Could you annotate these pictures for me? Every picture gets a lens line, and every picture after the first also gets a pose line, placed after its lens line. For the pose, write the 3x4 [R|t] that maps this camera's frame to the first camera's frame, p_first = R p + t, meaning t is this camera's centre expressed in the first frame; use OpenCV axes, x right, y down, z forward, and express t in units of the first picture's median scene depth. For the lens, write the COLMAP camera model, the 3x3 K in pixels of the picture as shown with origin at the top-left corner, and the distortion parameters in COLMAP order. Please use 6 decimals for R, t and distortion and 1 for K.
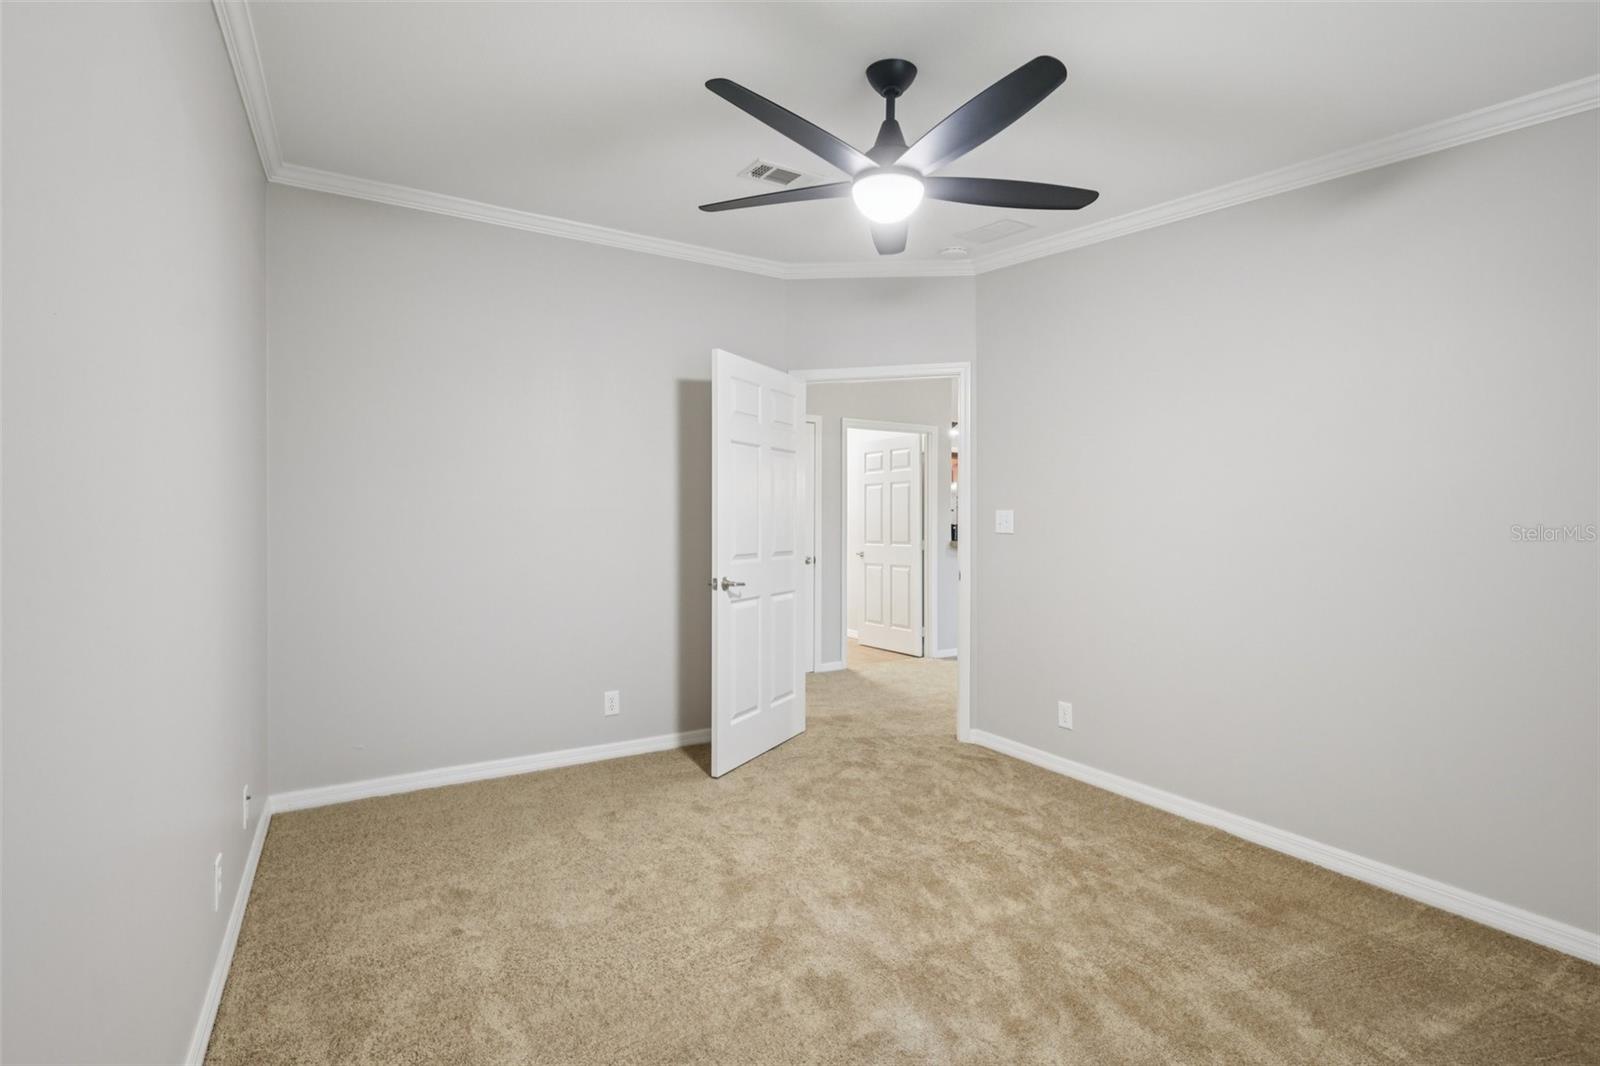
lens RADIAL K [[749.0, 0, 797.4], [0, 749.0, 526.6], [0, 0, 1]] dist [0.000702, 0.000572]
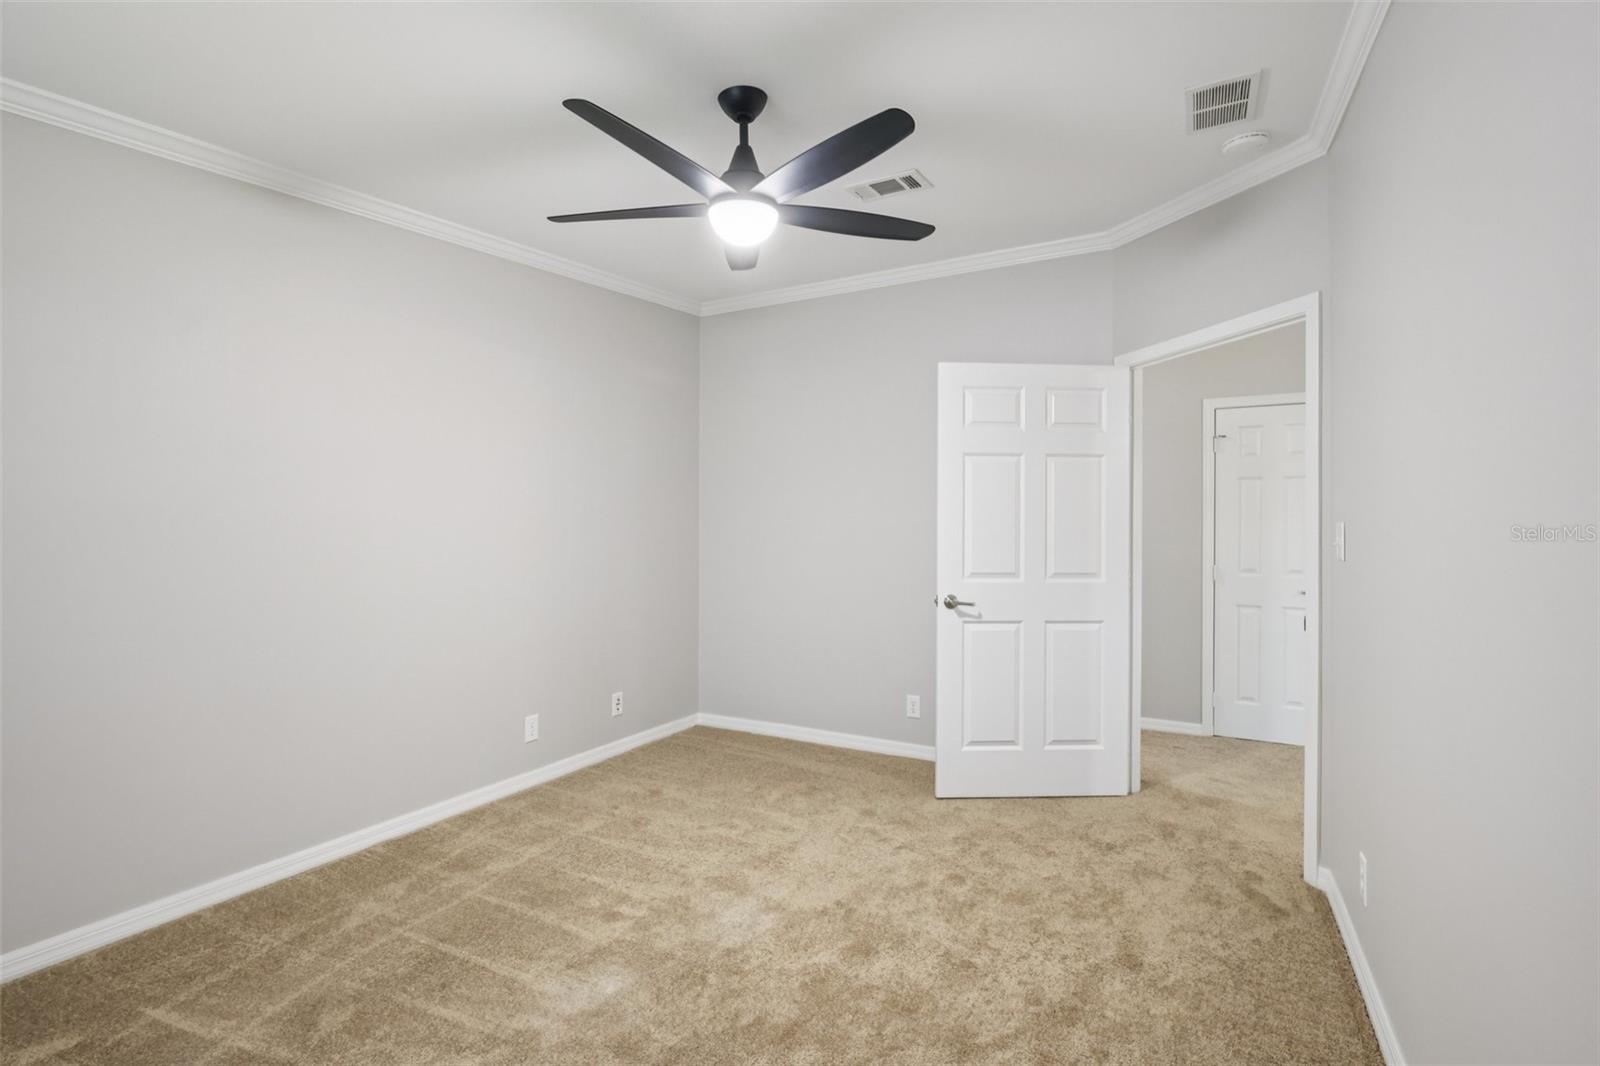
lens RADIAL K [[743.1, 0, 795.7], [0, 743.1, 537.1], [0, 0, 1]] dist [0.000758, 0.000071]
pose [[0.509825, 0.004091, -0.860269, 0.625784], [-0.008981, 0.999960, -0.000567, -0.005675], [0.860231, 0.008015, 0.509841, 0.332905]]
